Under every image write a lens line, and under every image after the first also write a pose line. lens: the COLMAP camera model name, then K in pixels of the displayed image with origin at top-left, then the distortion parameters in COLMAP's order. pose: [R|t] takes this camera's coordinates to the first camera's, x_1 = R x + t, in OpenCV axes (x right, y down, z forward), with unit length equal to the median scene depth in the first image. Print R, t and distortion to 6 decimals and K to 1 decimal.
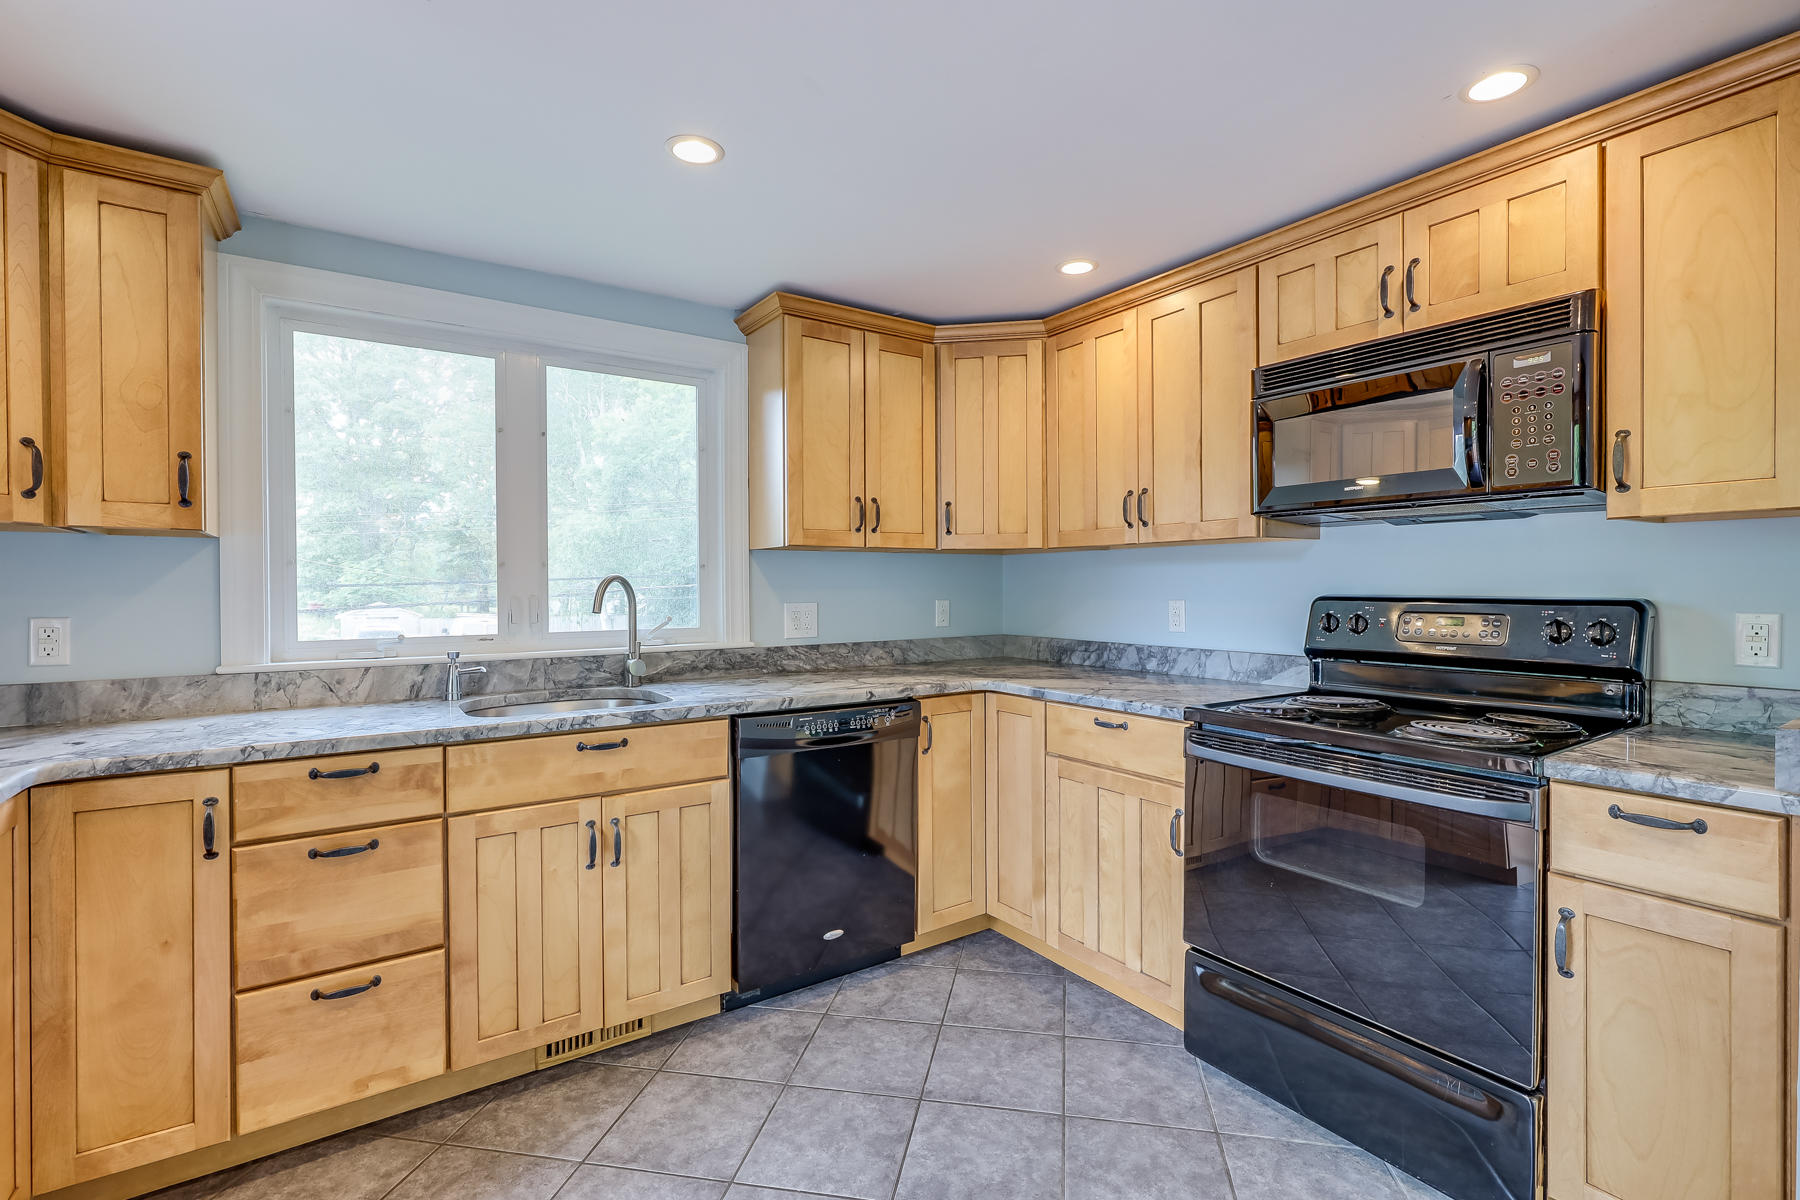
lens RADIAL K [[808.1, 0, 899.9], [0, 808.1, 594.8], [0, 0, 1]] dist [-0.001858, 0.000293]
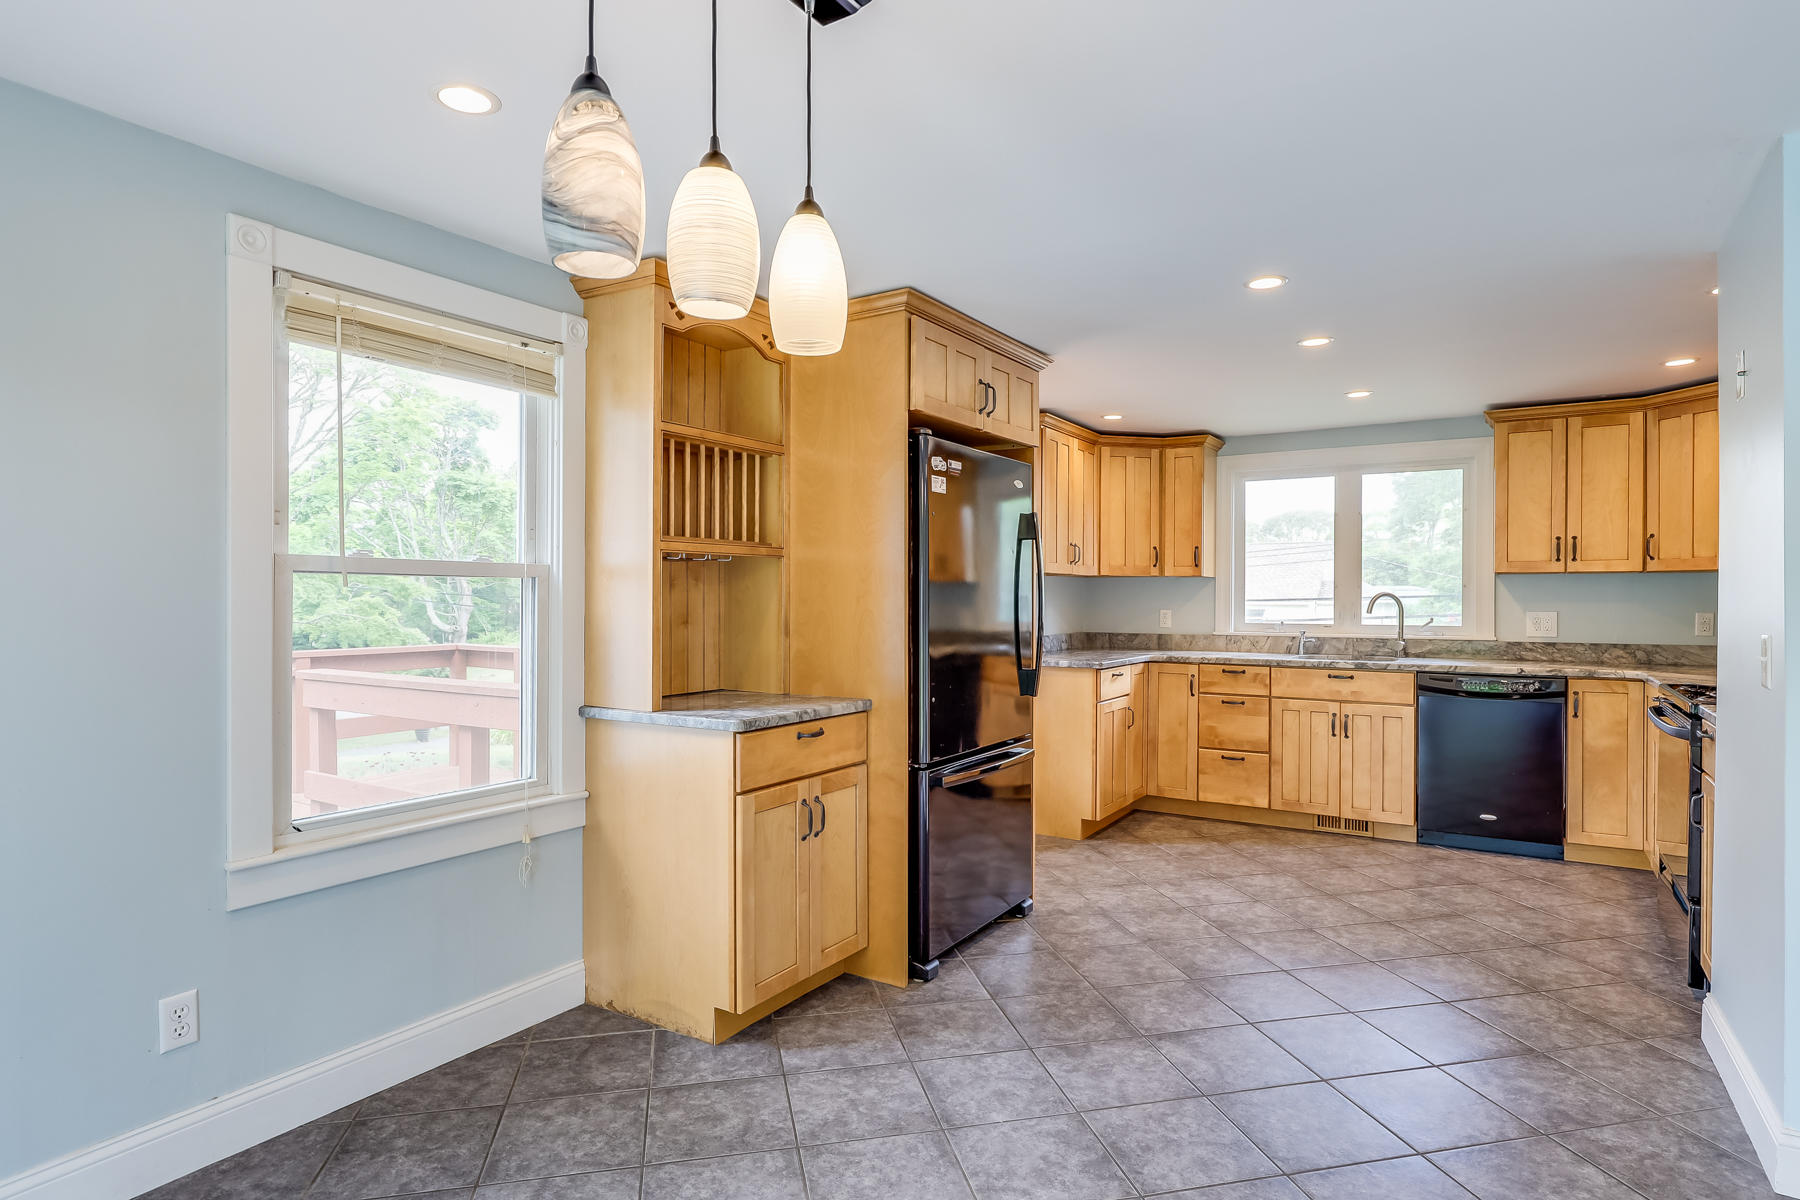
lens RADIAL K [[968.3, 0, 902.5], [0, 968.3, 606.1], [0, 0, 1]] dist [0.000186, 0.002137]
pose [[0.384442, 0.013716, -0.923047, 1.441630], [-0.014710, 0.999854, 0.008731, 0.002779], [0.923032, 0.010221, 0.384587, -0.947561]]
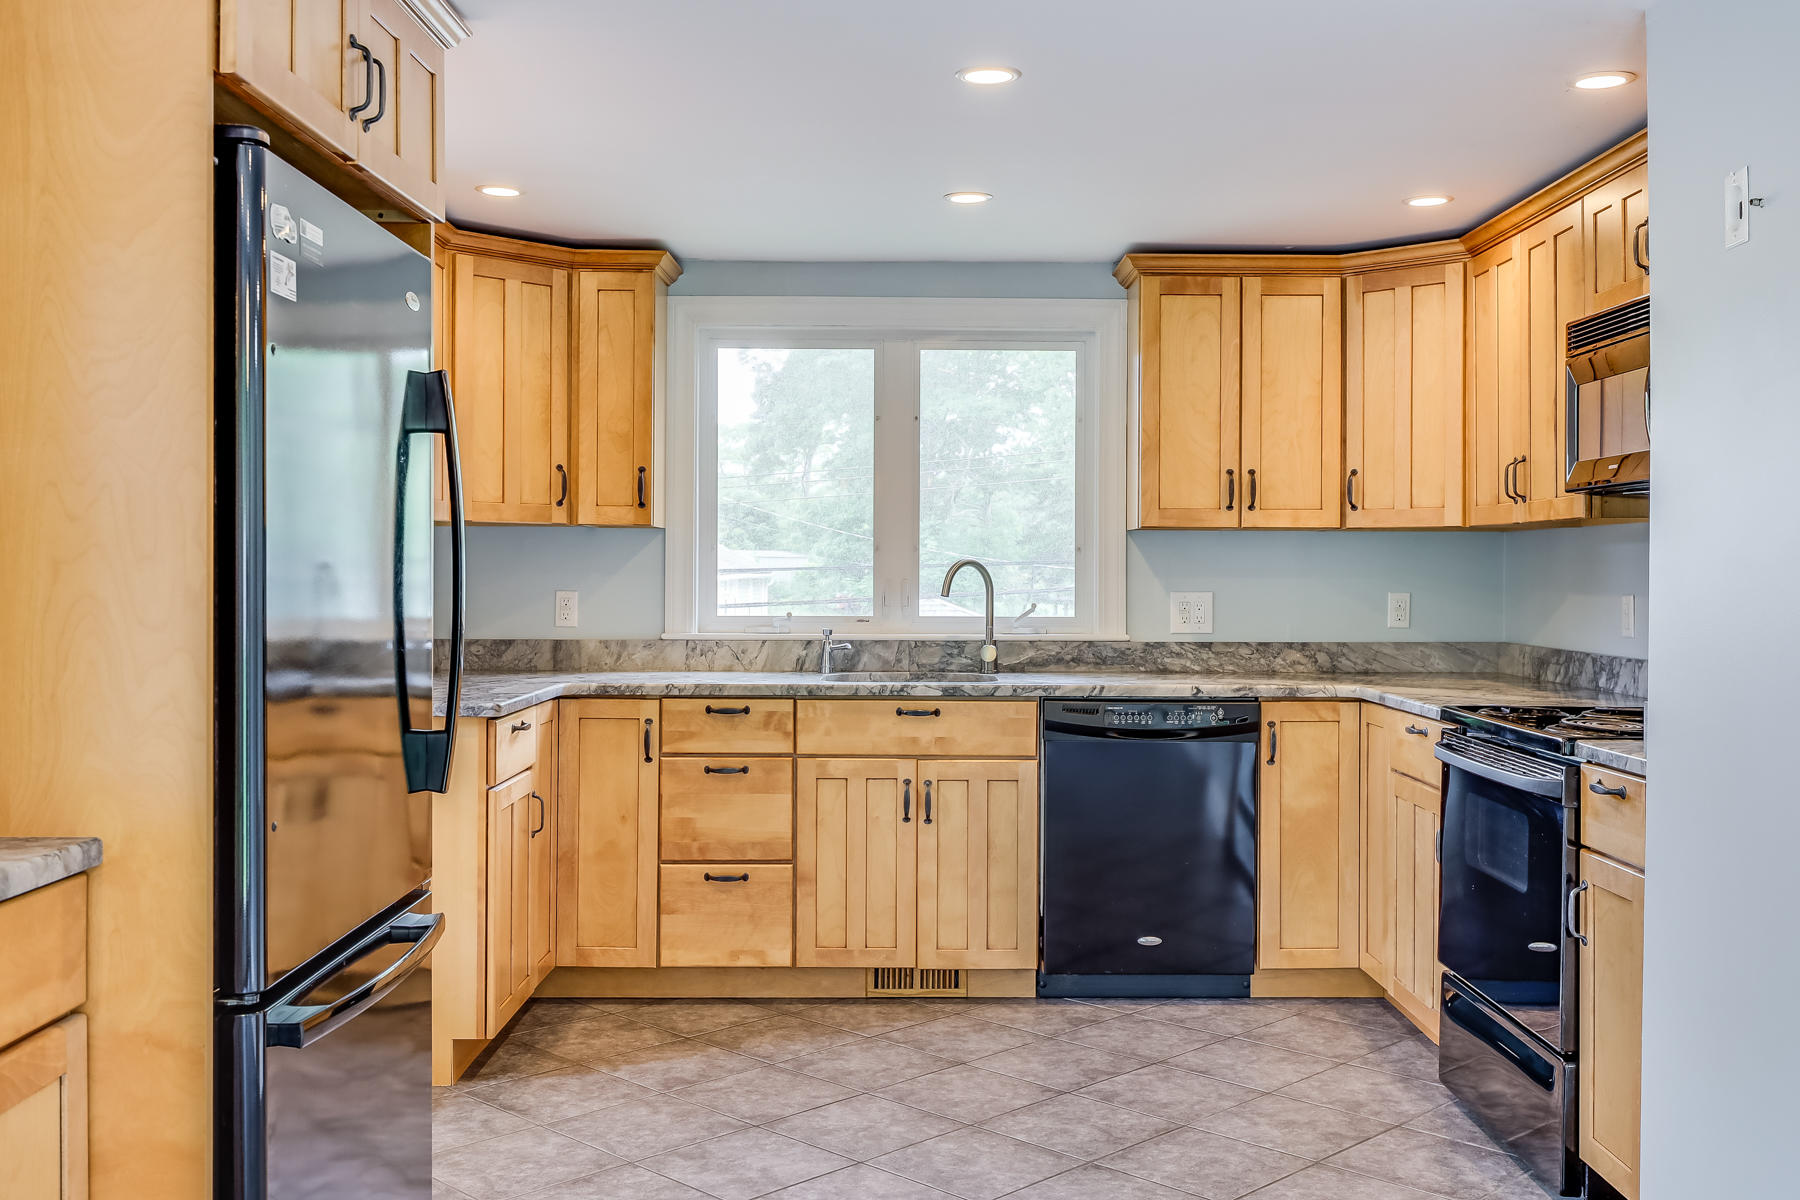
lens RADIAL K [[1735.9, 0, 903.7], [0, 1735.9, 583.2], [0, 0, 1]] dist [0.006965, 0.000000]
pose [[0.822630, 0.011897, -0.568453, 0.968124], [-0.014658, 0.999893, -0.000286, 0.008289], [0.568388, 0.008567, 0.822716, -0.976528]]
